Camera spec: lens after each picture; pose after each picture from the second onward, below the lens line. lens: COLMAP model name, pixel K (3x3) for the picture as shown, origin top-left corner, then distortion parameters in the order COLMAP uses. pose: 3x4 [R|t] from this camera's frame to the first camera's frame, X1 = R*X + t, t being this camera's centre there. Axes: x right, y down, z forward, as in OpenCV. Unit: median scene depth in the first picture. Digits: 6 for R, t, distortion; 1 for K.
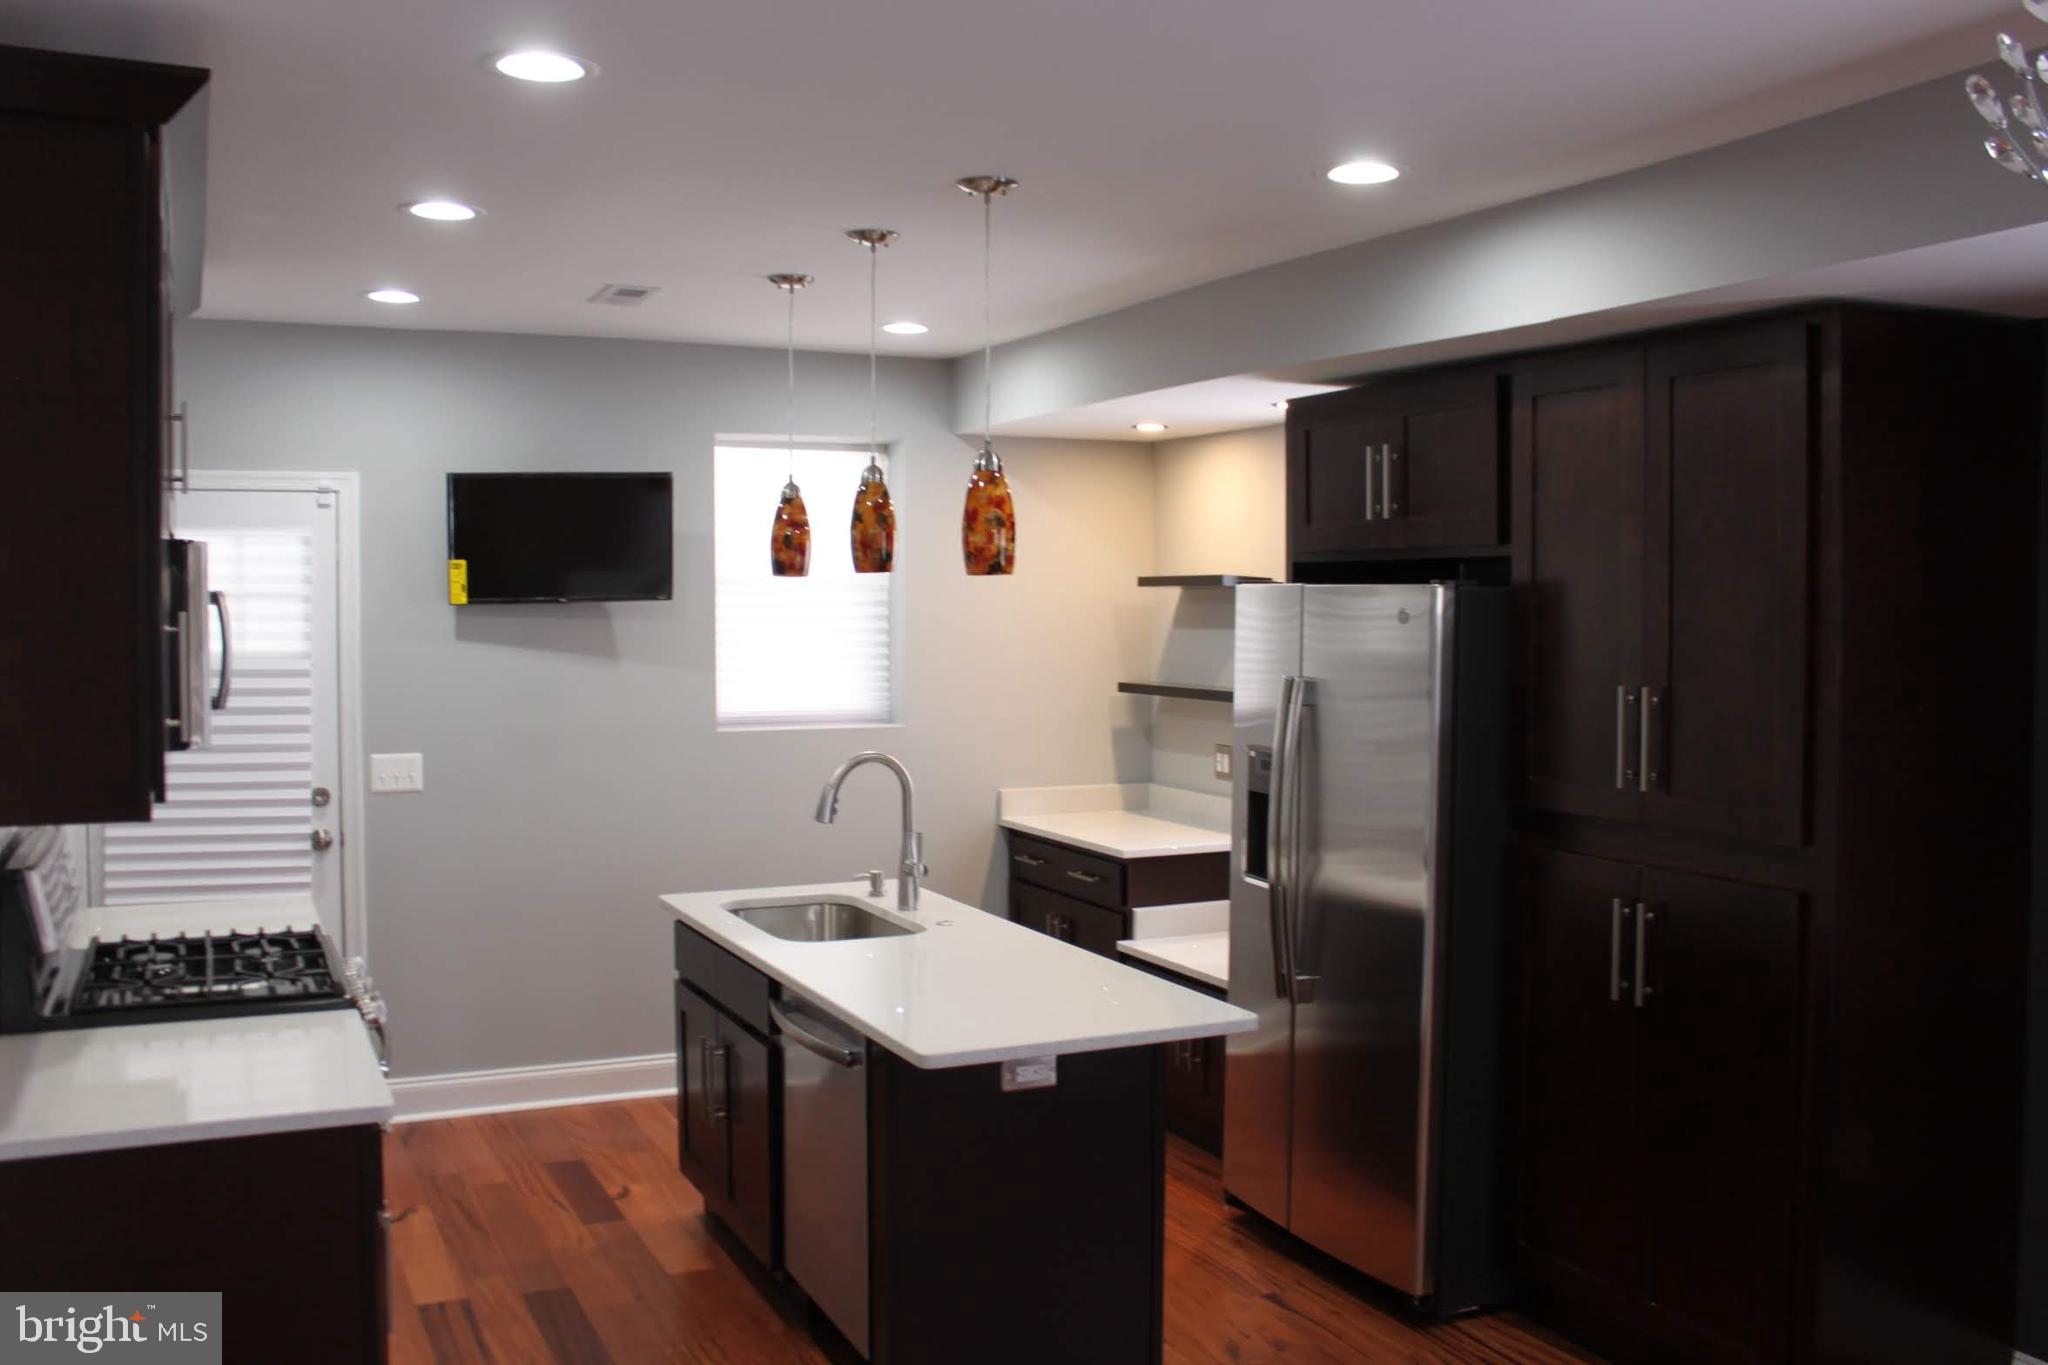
lens RADIAL K [[1804.9, 0, 1028.8], [0, 1804.9, 672.5], [0, 0, 1]] dist [-0.122243, 0.041087]
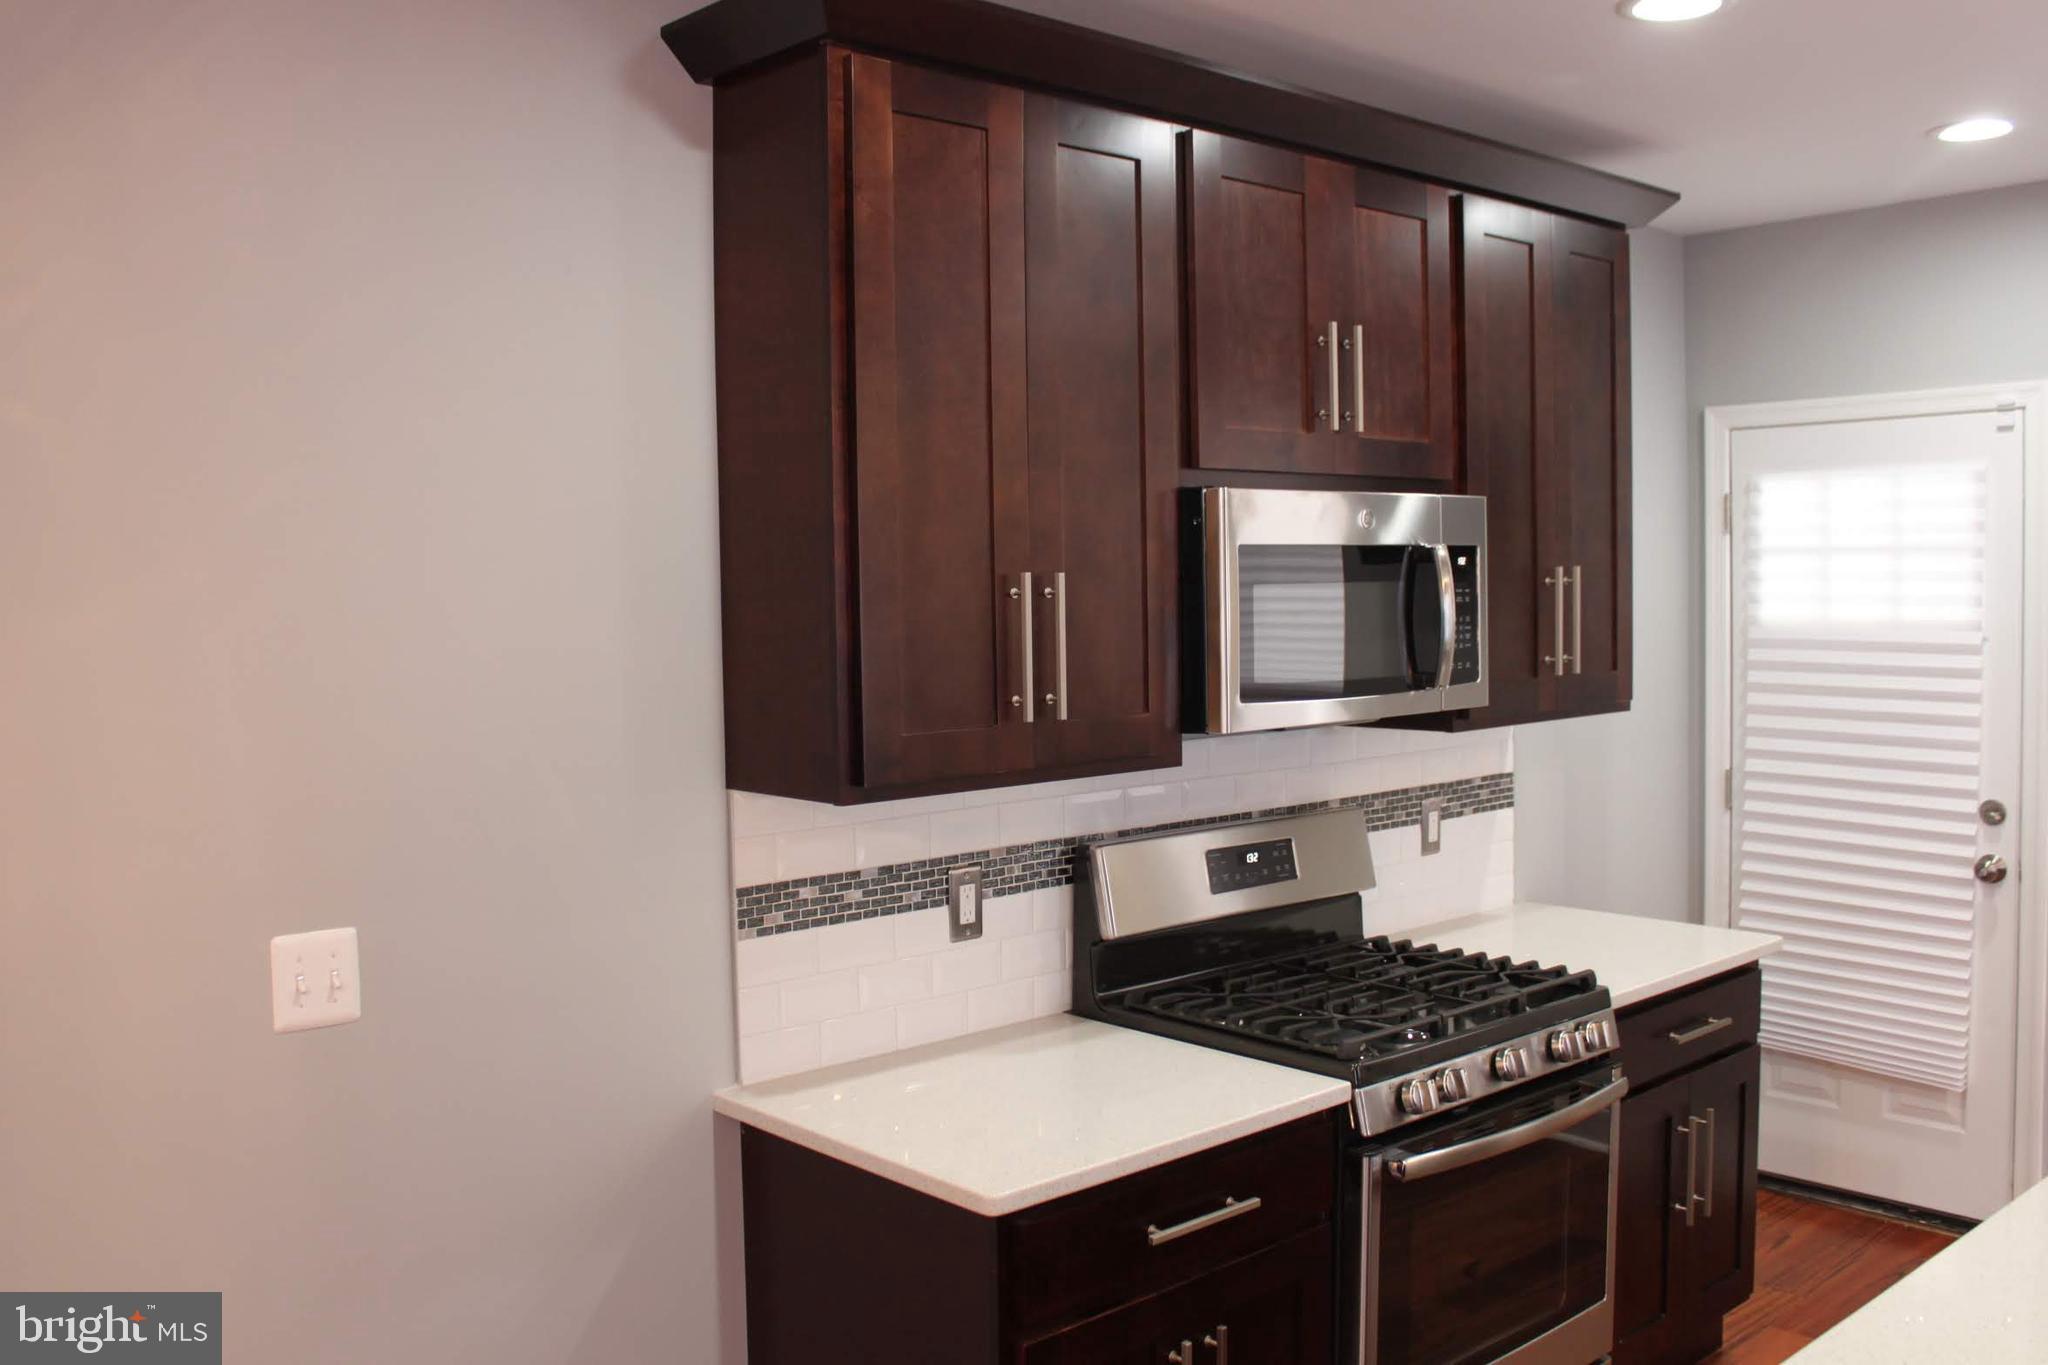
lens RADIAL K [[1820.1, 0, 1018.9], [0, 1820.1, 677.4], [0, 0, 1]] dist [-0.142902, 0.110623]
pose [[0.289844, 0.045599, -0.955987, 0.200727], [-0.019883, 0.998936, 0.041619, -0.010881], [0.956867, 0.006945, 0.290442, 0.383046]]
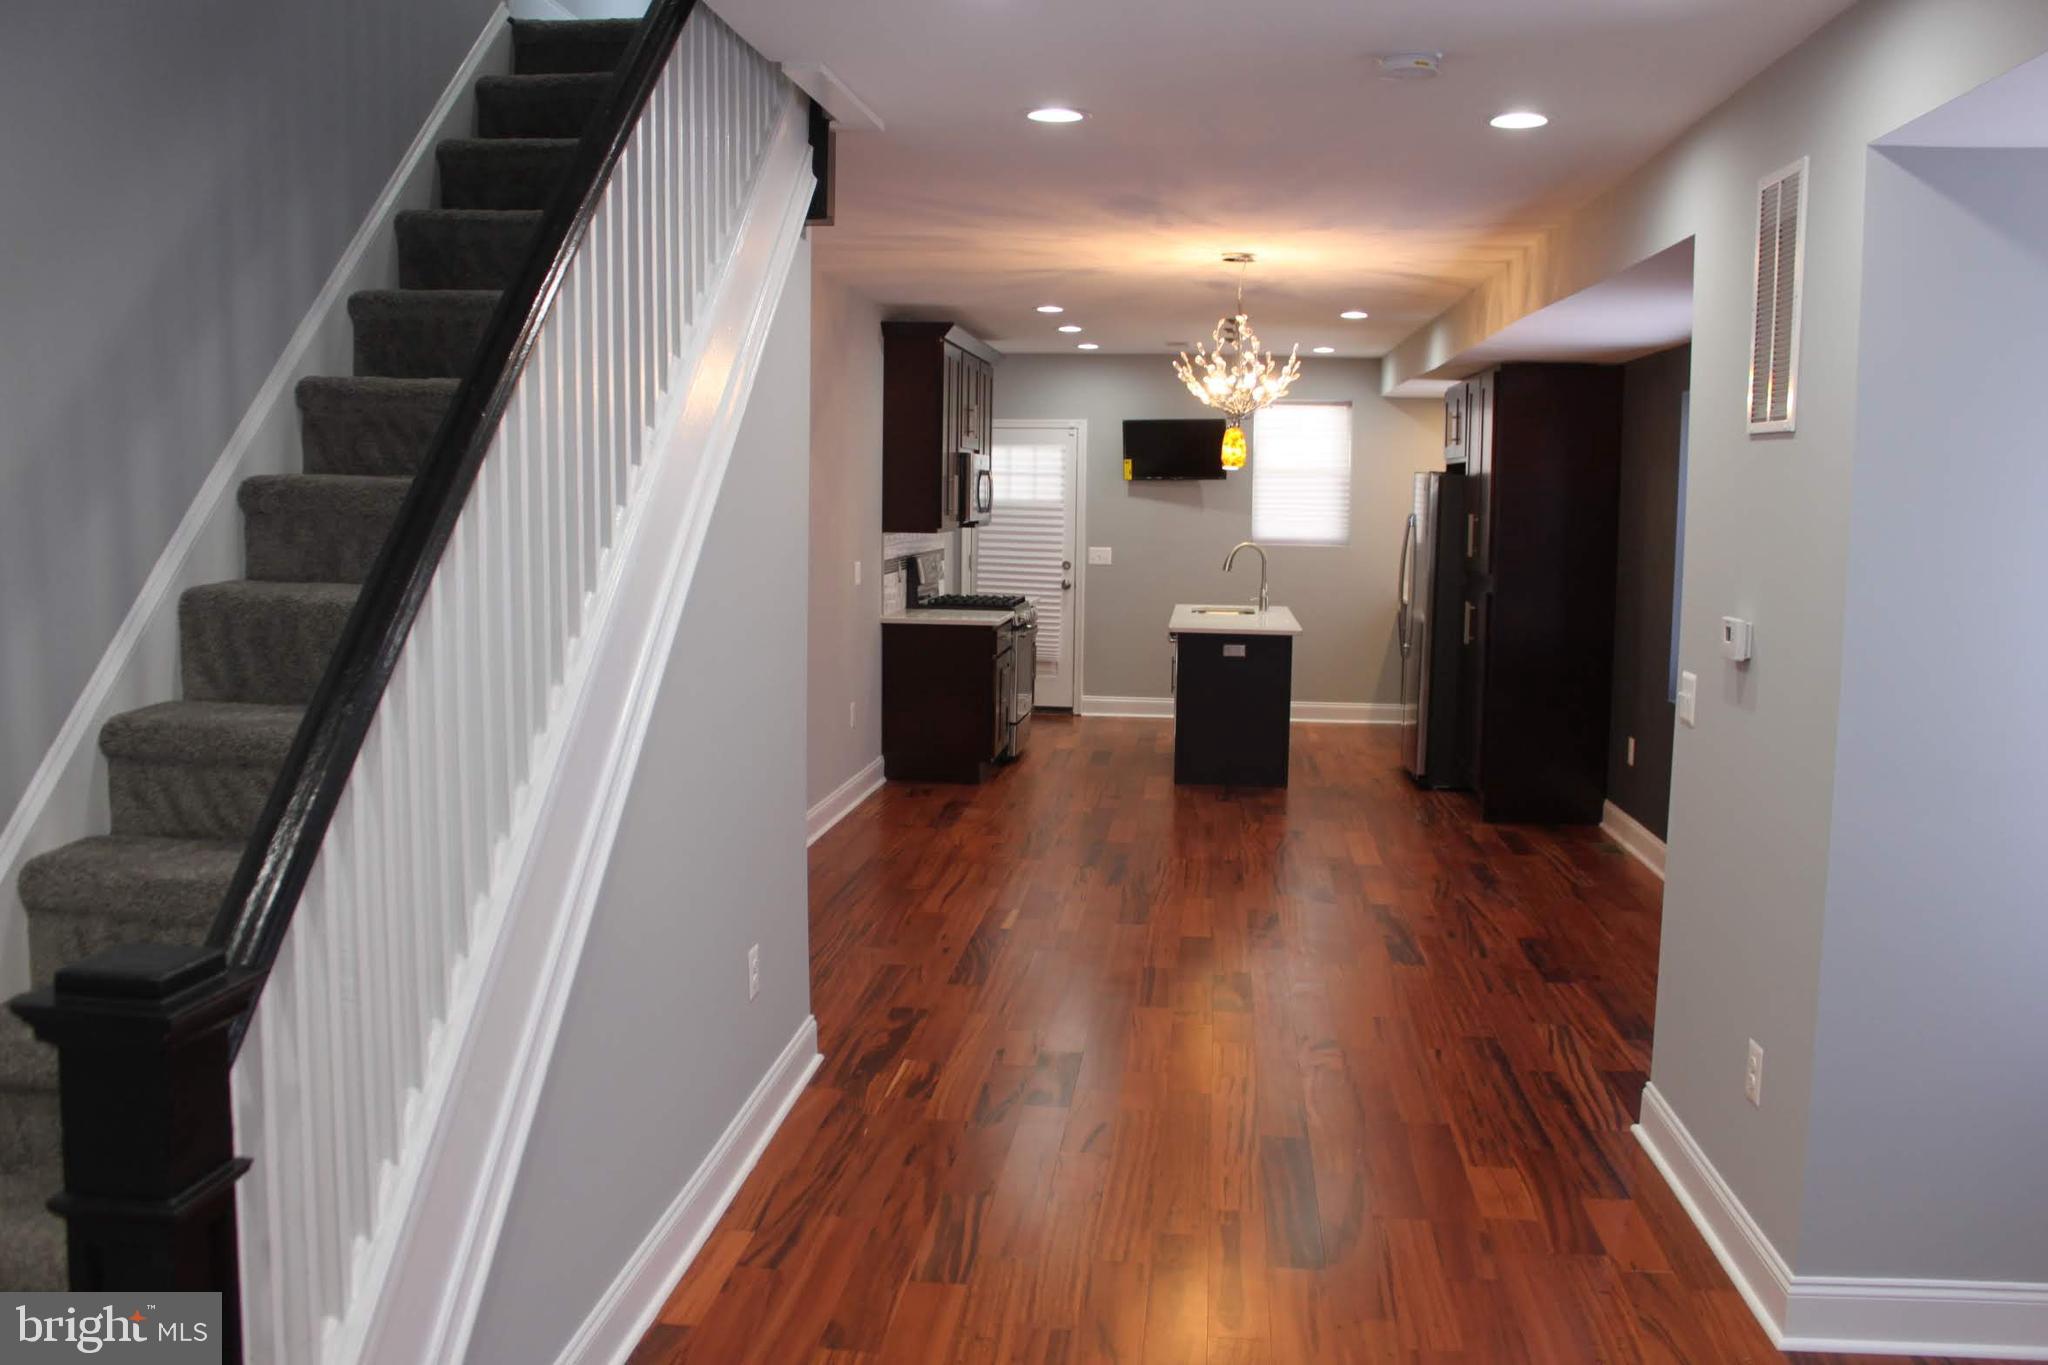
lens RADIAL K [[1718.4, 0, 1065.7], [0, 1718.4, 670.9], [0, 0, 1]] dist [-0.153852, 0.114468]
pose [[0.864136, 0.065124, -0.499027, 0.698653], [-0.034654, 0.996938, 0.070094, 0.051975], [0.502064, -0.043277, 0.863747, -0.891234]]
